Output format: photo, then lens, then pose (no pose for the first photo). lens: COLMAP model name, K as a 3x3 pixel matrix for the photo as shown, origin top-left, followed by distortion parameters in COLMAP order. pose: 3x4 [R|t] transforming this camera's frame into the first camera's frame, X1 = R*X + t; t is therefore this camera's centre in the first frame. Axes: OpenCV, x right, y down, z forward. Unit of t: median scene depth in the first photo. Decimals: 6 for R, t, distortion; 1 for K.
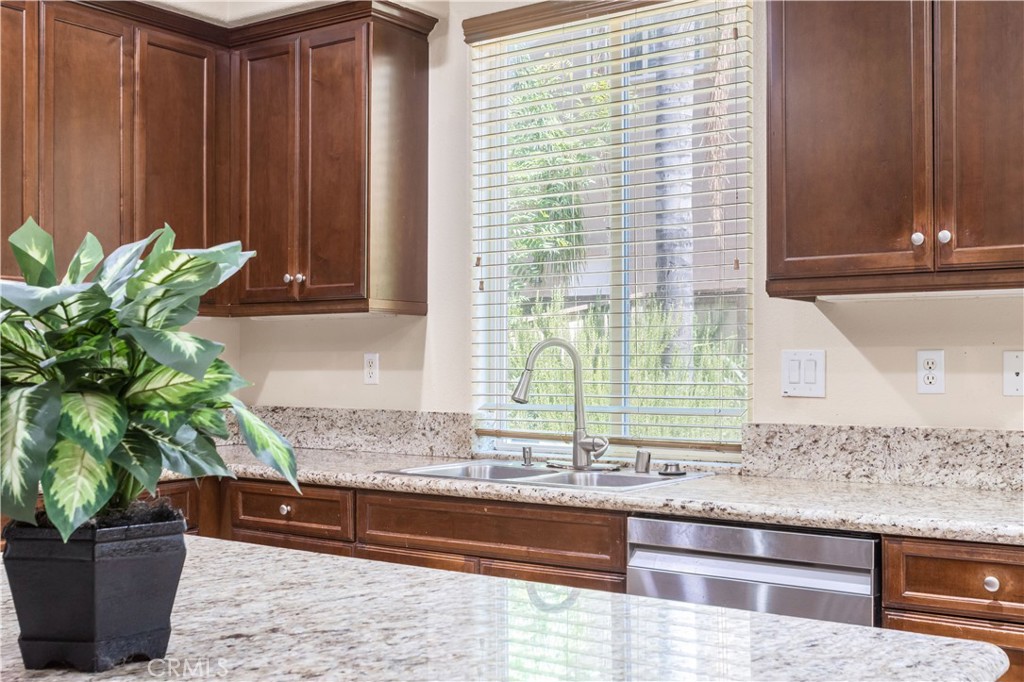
lens RADIAL K [[1164.4, 0, 514.8], [0, 1164.4, 344.3], [0, 0, 1]] dist [0.006364, 0.000000]
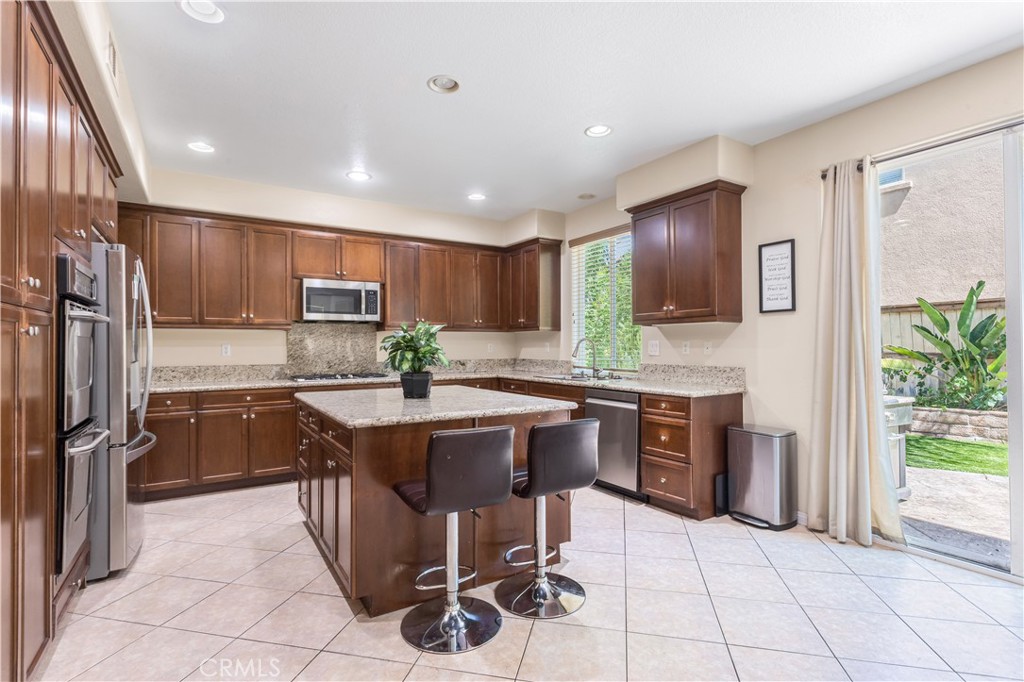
lens RADIAL K [[491.6, 0, 509.9], [0, 491.6, 344.1], [0, 0, 1]] dist [-0.001745, 0.000941]
pose [[0.927583, -0.004491, -0.373591, 0.353922], [0.009444, 0.999890, 0.011430, -0.005777], [0.373499, -0.014130, 0.927523, -0.388255]]
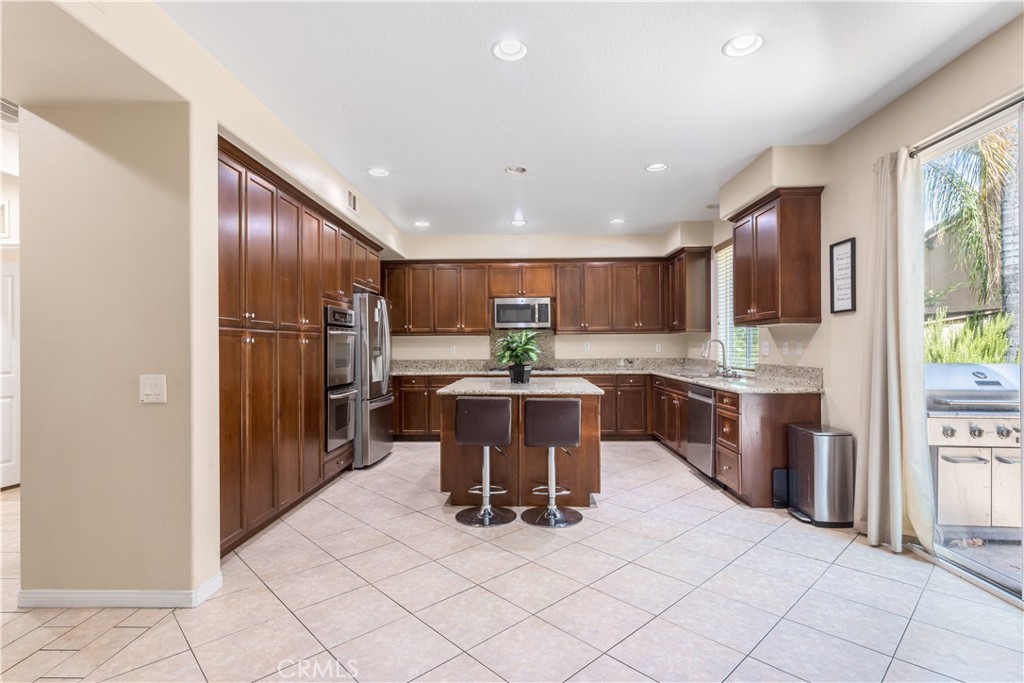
lens RADIAL K [[491.6, 0, 506.4], [0, 491.6, 344.6], [0, 0, 1]] dist [-0.001745, 0.000941]
pose [[0.559036, -0.006371, -0.829119, 0.912516], [0.018524, 0.999817, 0.004807, -0.006654], [0.828936, -0.018046, 0.559052, -0.372620]]
